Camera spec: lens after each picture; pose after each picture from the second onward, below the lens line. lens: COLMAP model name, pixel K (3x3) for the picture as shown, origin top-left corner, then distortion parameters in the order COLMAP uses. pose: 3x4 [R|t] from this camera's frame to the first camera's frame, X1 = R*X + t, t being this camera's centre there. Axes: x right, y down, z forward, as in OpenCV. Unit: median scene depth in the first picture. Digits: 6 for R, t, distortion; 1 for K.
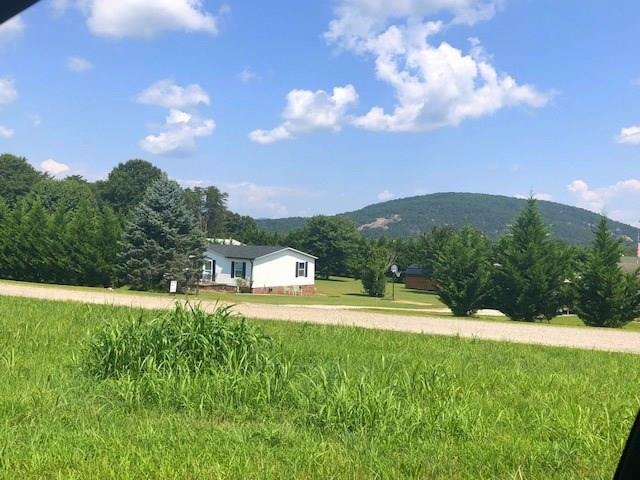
lens RADIAL K [[632.9, 0, 306.7], [0, 632.9, 242.8], [0, 0, 1]] dist [0.131495, 0.000000]
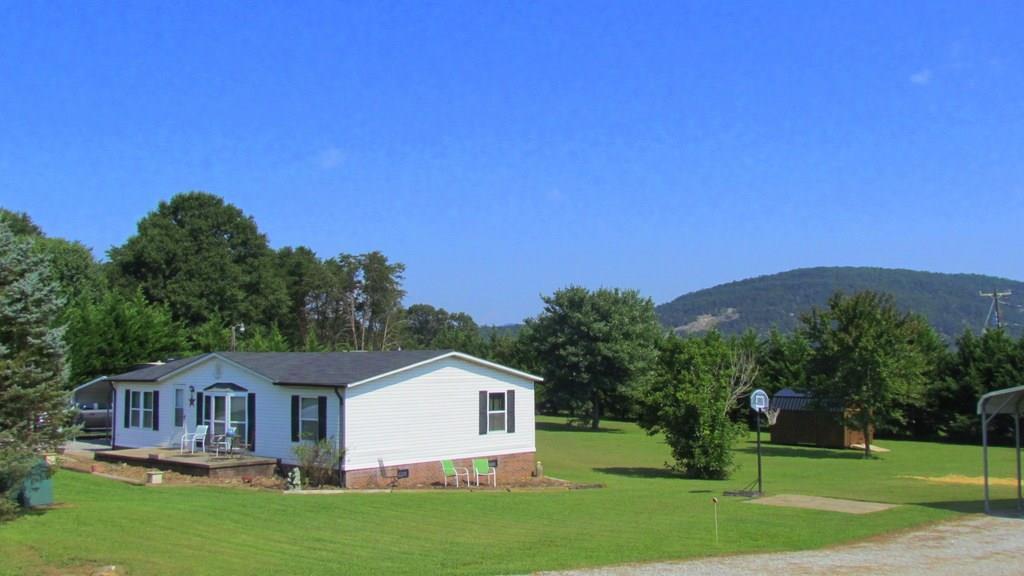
lens RADIAL K [[1055.2, 0, 508.5], [0, 1055.2, 282.9], [0, 0, 1]] dist [-0.060352, 0.000000]
pose [[0.996934, -0.041724, -0.066199, 0.039626], [0.036609, 0.996383, -0.076685, 0.014507], [0.069159, 0.074027, 0.994855, 0.372940]]
